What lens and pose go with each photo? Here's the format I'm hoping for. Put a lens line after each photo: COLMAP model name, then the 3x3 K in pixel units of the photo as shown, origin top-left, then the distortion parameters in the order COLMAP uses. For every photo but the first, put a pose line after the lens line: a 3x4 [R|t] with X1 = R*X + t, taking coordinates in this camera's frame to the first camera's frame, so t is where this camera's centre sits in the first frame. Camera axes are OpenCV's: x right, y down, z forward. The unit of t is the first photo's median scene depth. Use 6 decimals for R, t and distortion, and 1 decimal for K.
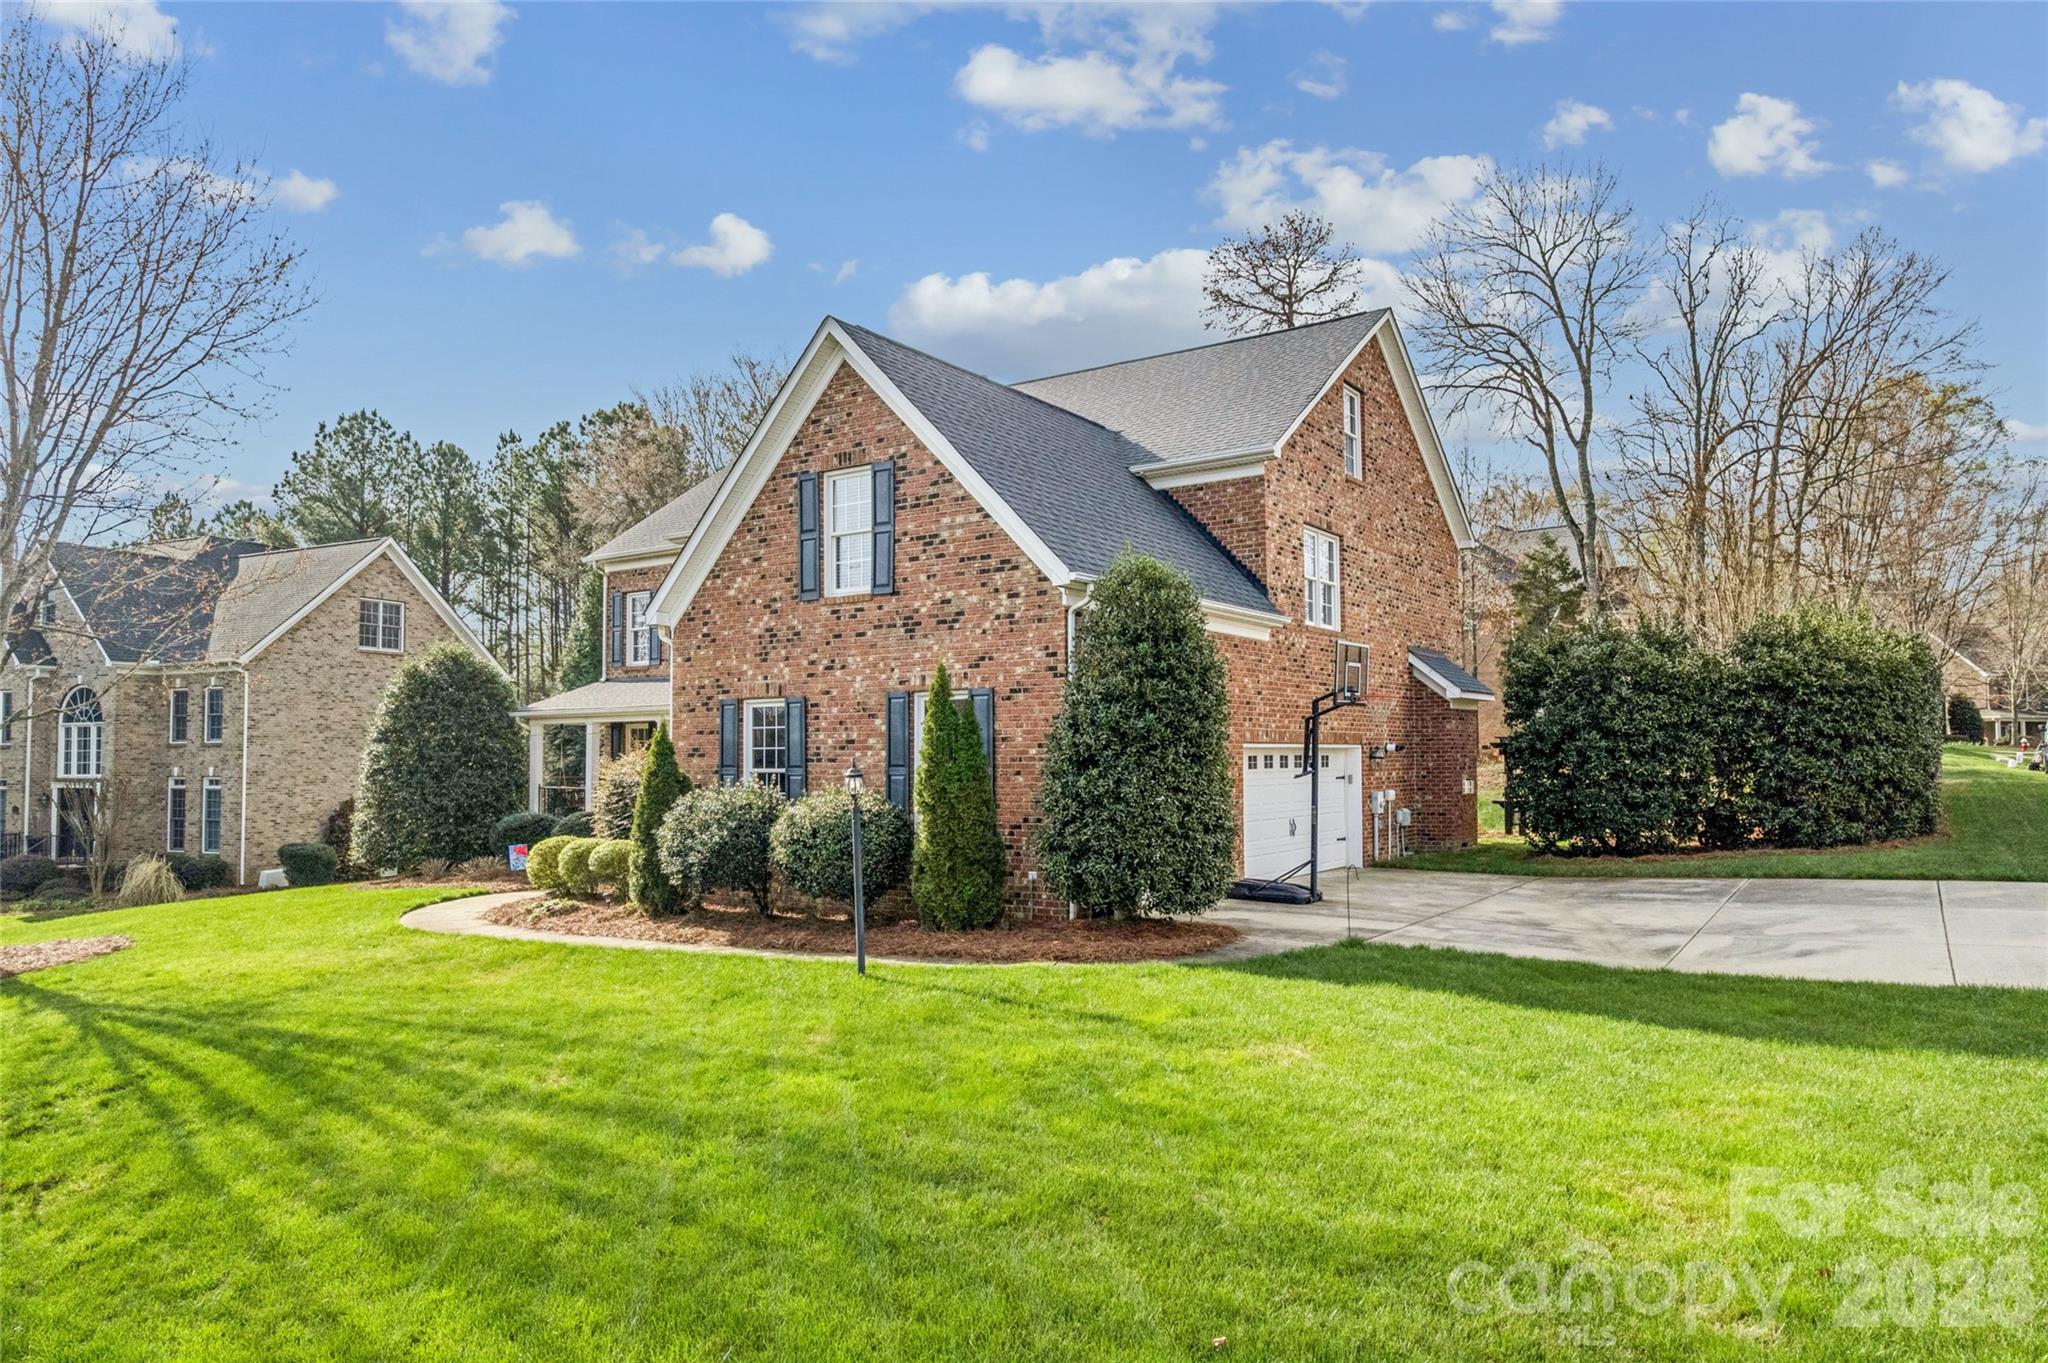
lens RADIAL K [[1305.4, 0, 1033.6], [0, 1305.4, 695.1], [0, 0, 1]] dist [-0.054862, 0.026616]
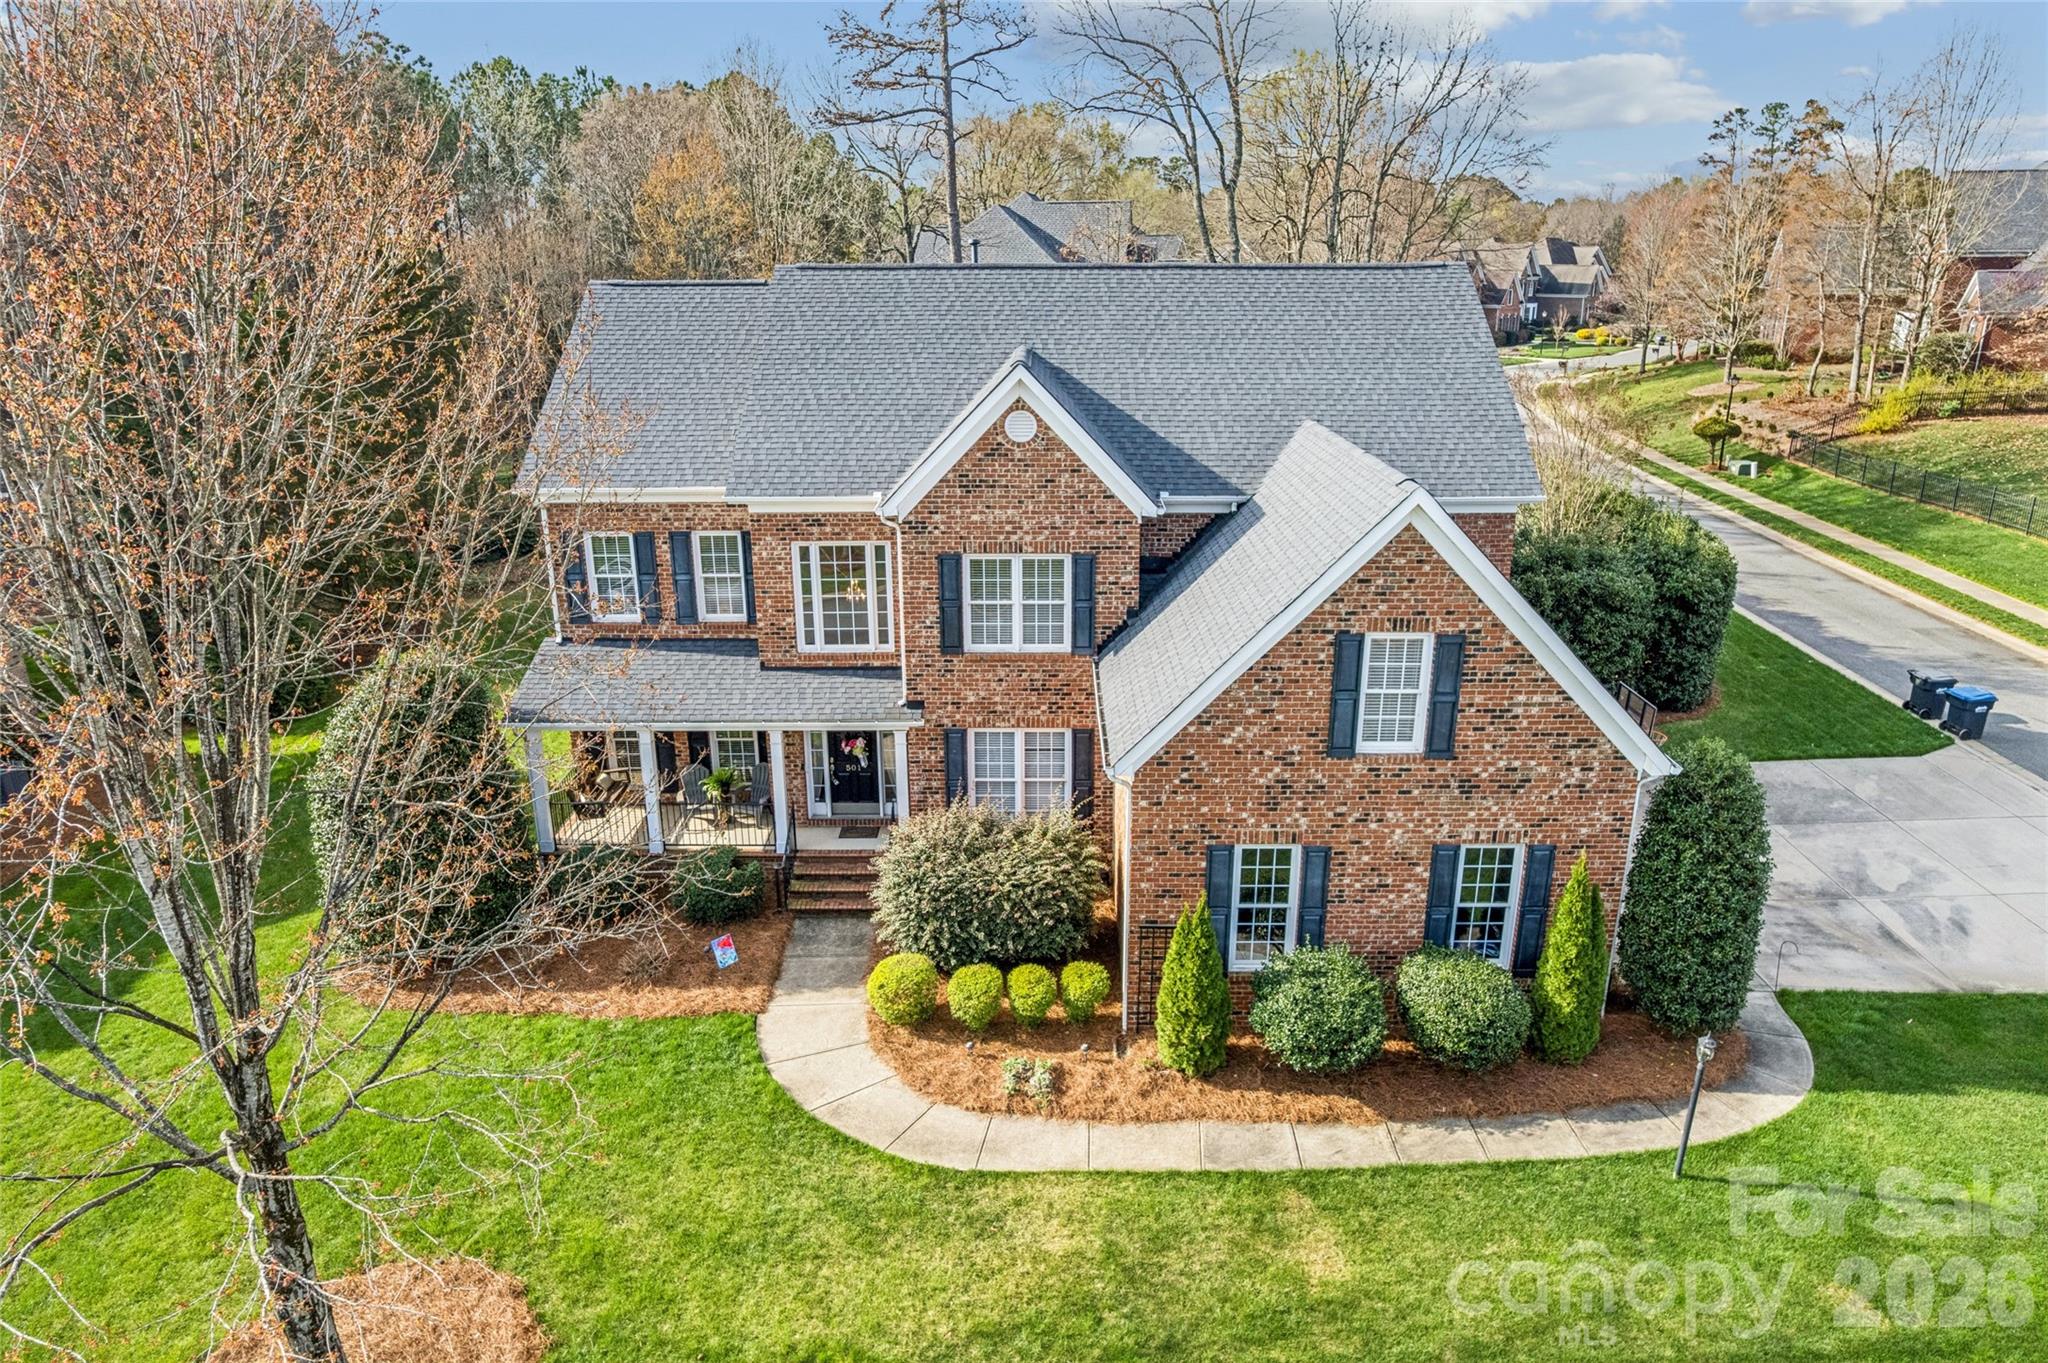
lens RADIAL K [[1305.4, 0, 1034.0], [0, 1305.4, 681.8], [0, 0, 1]] dist [-0.054862, 0.026616]
pose [[0.833610, -0.168350, 0.526074, -0.917225], [-0.027906, 0.938368, 0.344508, -0.481708], [-0.551649, -0.301866, 0.777535, 0.392741]]
